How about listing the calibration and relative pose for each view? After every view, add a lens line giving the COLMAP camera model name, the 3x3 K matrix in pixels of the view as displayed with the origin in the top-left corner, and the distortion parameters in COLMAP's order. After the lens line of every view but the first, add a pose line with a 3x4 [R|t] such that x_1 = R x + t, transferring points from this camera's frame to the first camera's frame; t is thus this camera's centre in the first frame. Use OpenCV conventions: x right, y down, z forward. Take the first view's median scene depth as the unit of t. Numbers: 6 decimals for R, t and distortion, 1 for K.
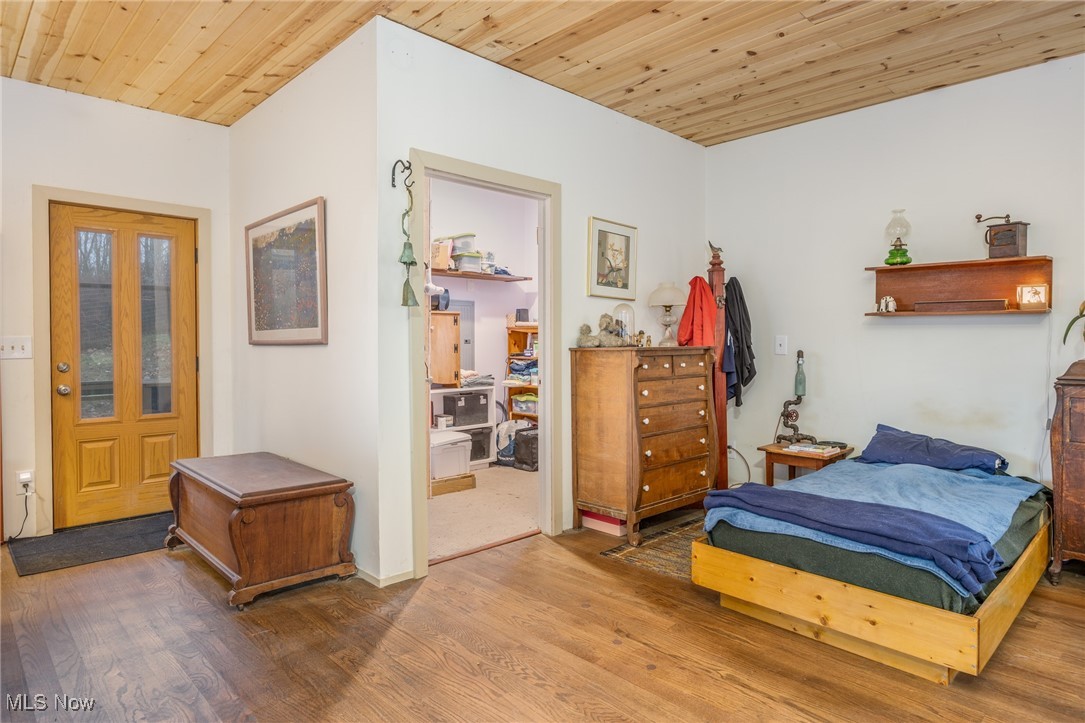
lens RADIAL K [[626.2, 0, 540.9], [0, 626.2, 350.9], [0, 0, 1]] dist [-0.003339, -0.000760]
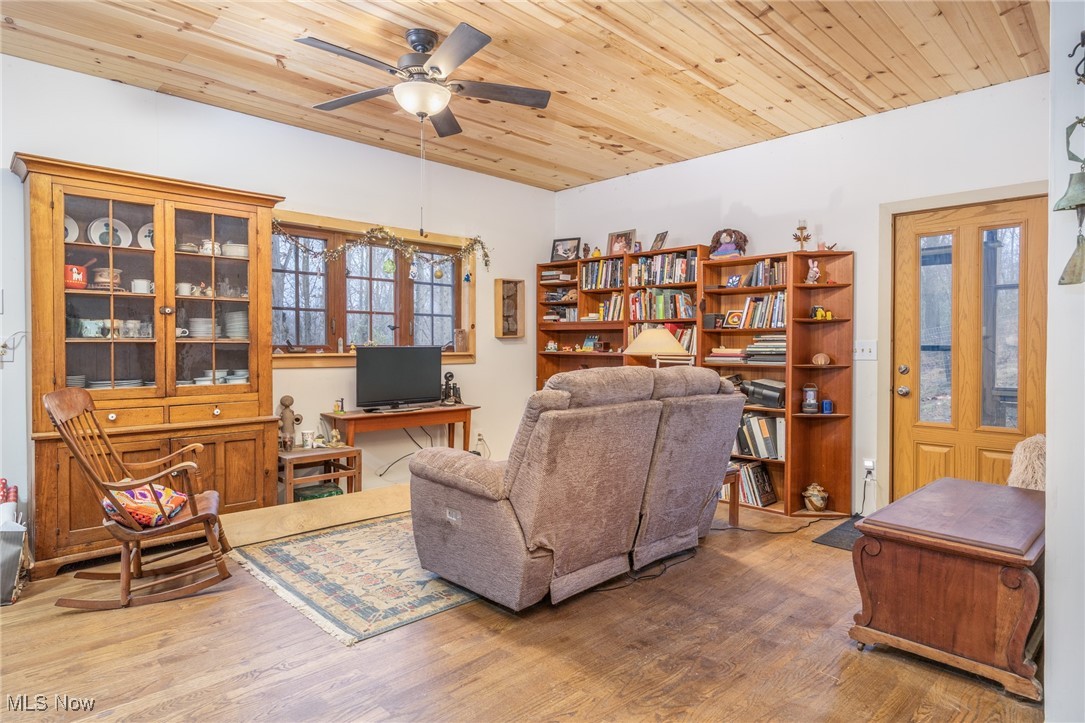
lens RADIAL K [[611.5, 0, 546.6], [0, 611.5, 354.3], [0, 0, 1]] dist [-0.003875, -0.000498]
pose [[0.009341, 0.014901, -0.999845, 0.259809], [-0.015724, 0.999768, 0.014753, -0.005117], [0.999833, 0.015584, 0.009573, 0.380440]]
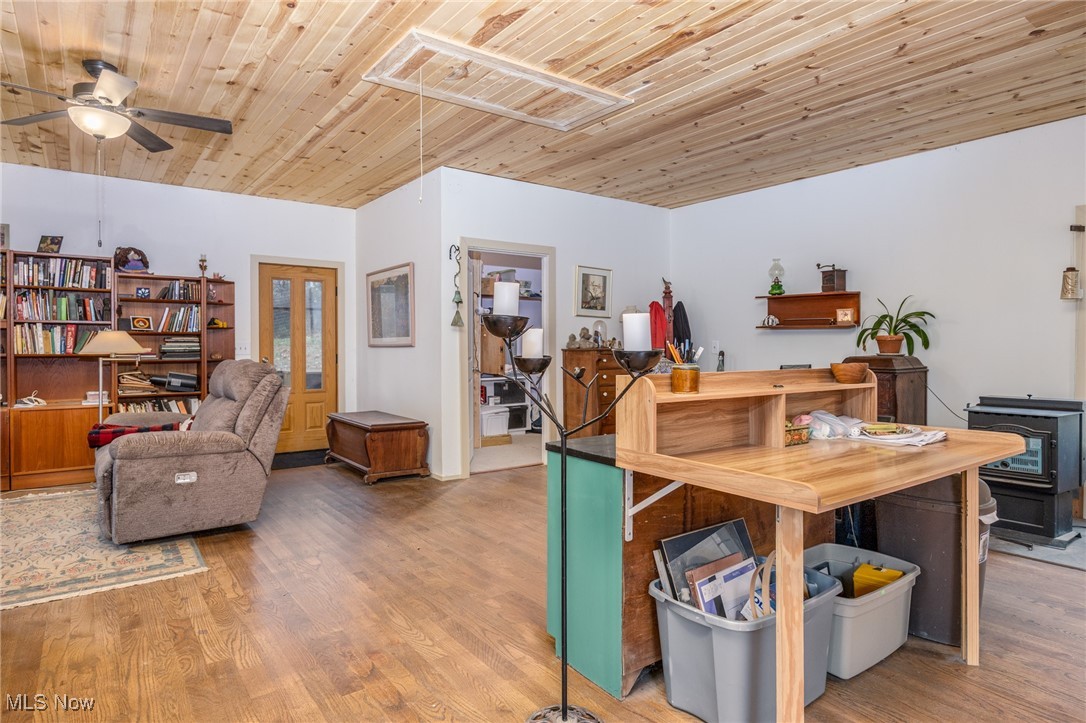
lens RADIAL K [[626.8, 0, 541.4], [0, 626.8, 350.9], [0, 0, 1]] dist [-0.003339, -0.000760]
pose [[0.991283, 0.001941, -0.131736, 0.203551], [-0.002423, 0.999991, -0.003499, 0.005803], [0.131728, 0.003788, 0.991279, -0.584512]]
